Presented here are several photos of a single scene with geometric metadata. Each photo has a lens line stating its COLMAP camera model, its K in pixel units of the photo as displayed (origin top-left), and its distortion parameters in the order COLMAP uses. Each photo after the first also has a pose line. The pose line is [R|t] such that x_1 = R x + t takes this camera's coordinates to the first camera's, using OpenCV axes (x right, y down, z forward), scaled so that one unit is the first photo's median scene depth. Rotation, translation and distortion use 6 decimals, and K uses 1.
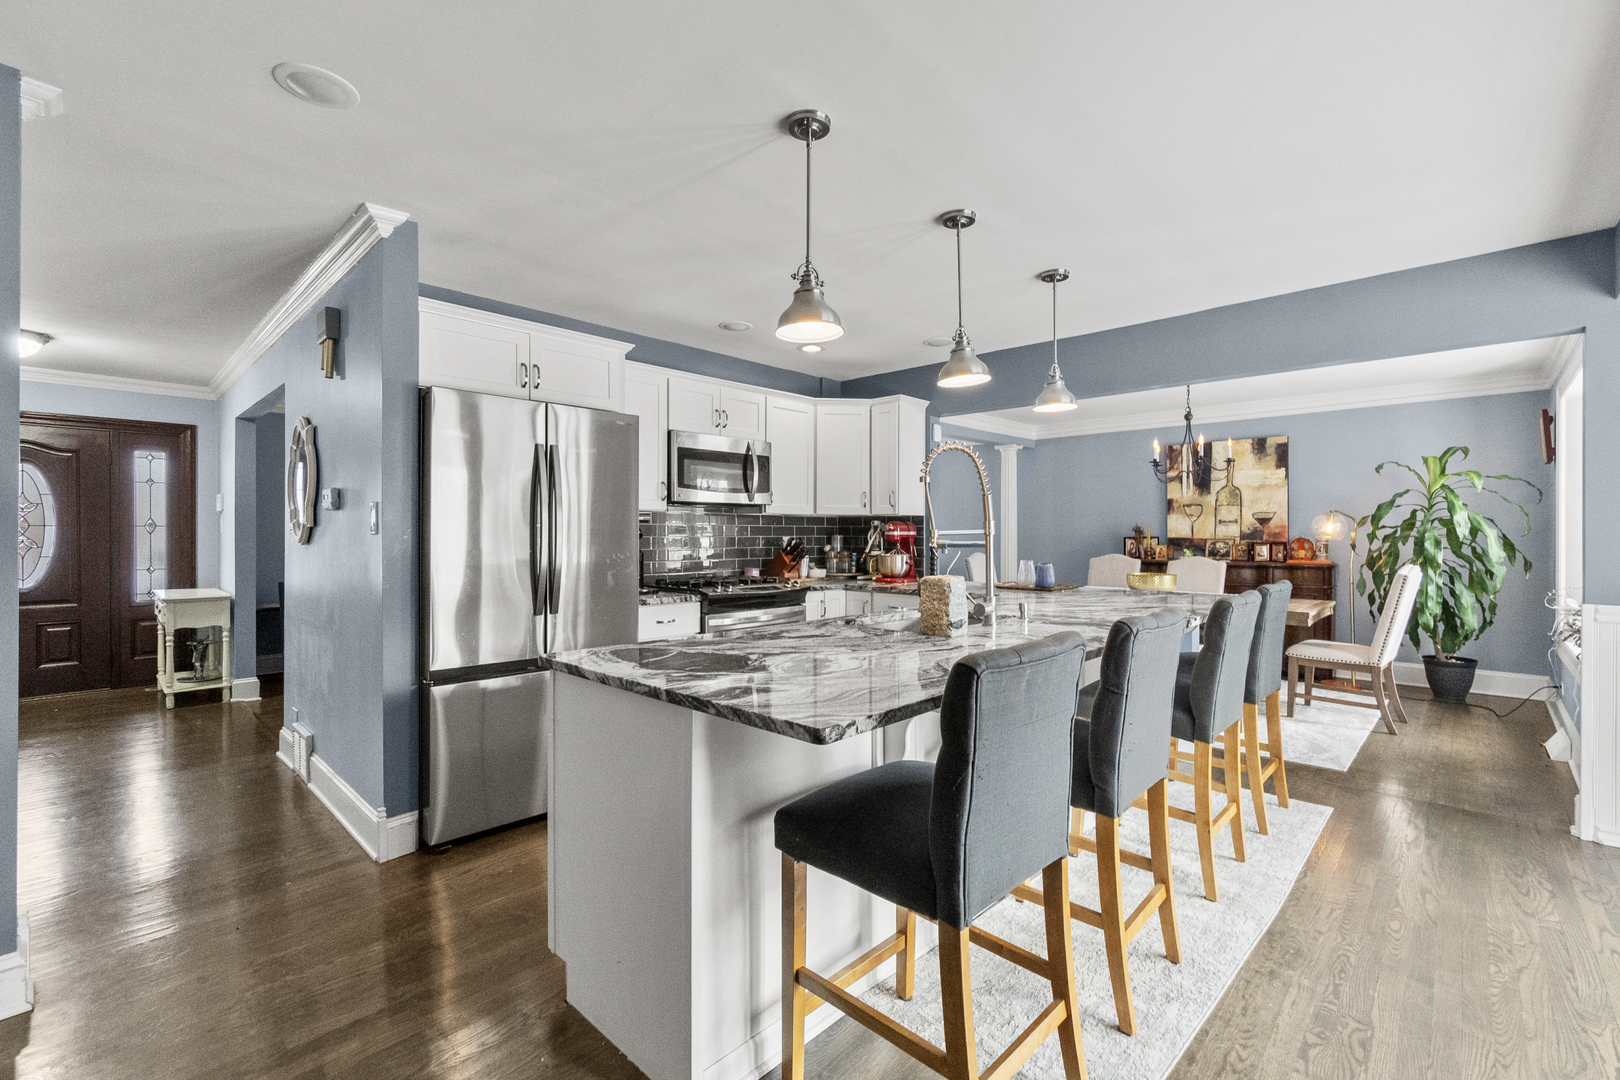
lens RADIAL K [[701.6, 0, 810.0], [0, 701.6, 540.0], [0, 0, 1]] dist [0.000325, 0.000071]
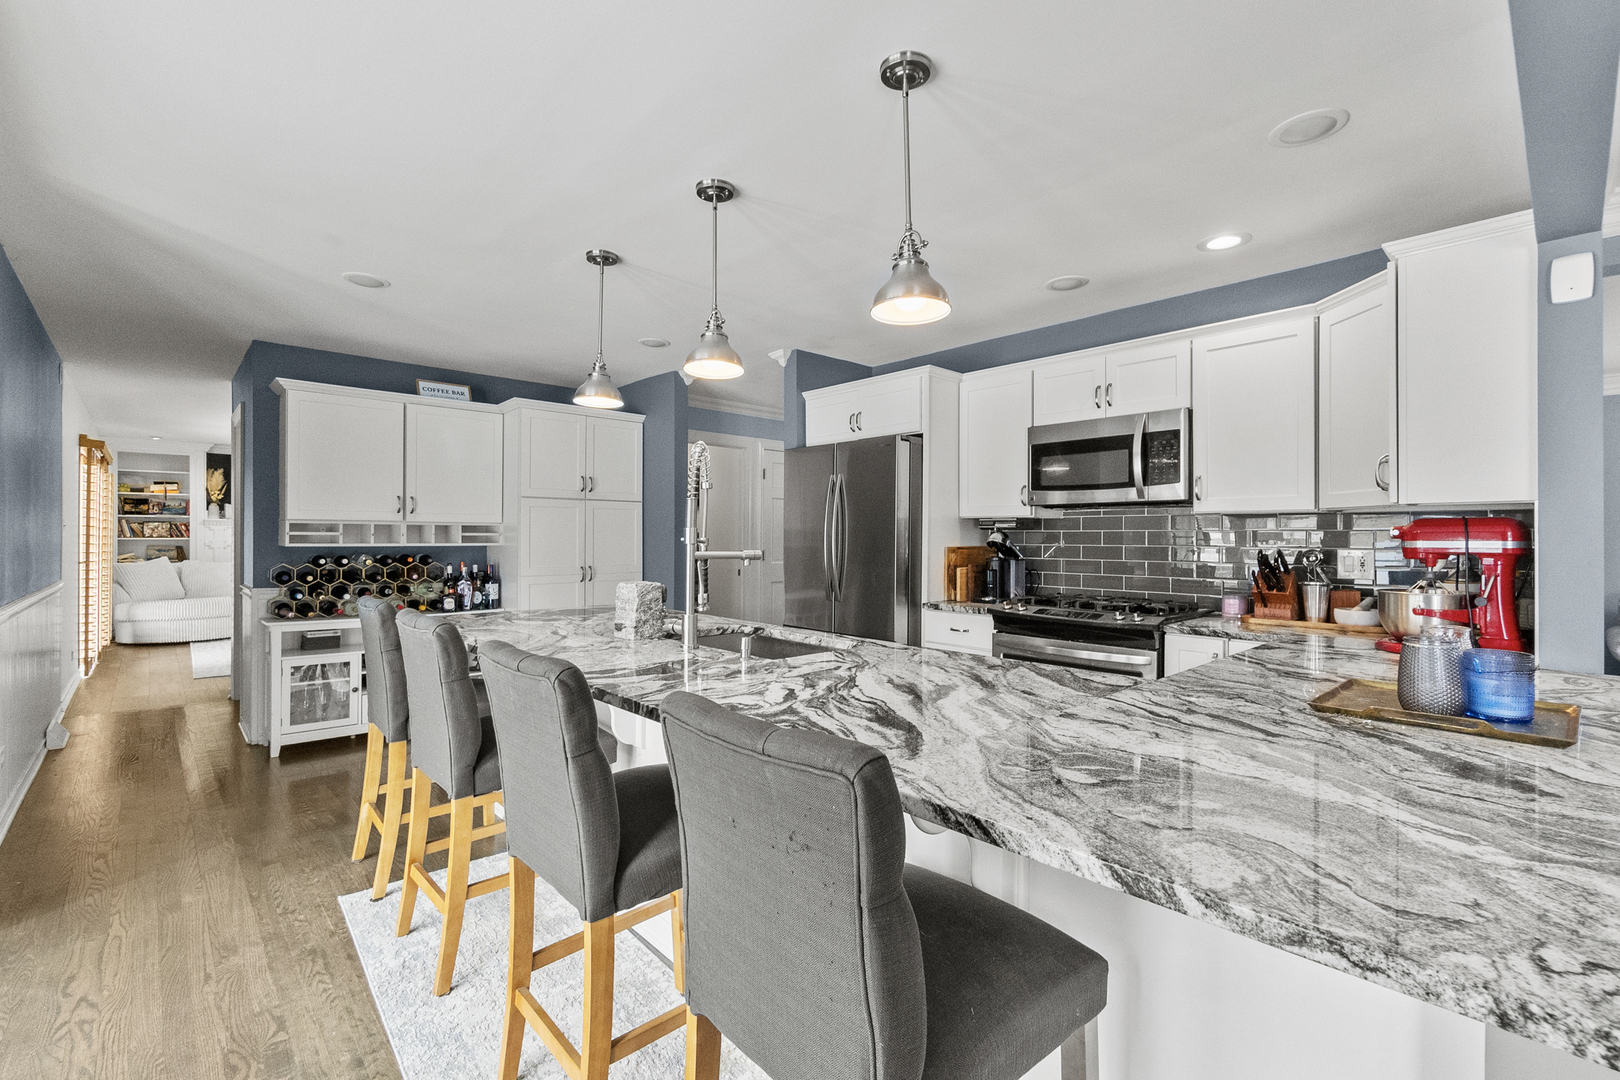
lens RADIAL K [[701.6, 0, 810.0], [0, 701.6, 540.0], [0, 0, 1]] dist [0.000325, 0.000071]
pose [[-0.061078, 0.006739, -0.998110, 0.859952], [-0.009201, 0.999931, 0.007315, -0.019087], [0.998091, 0.009631, -0.061012, 0.928688]]
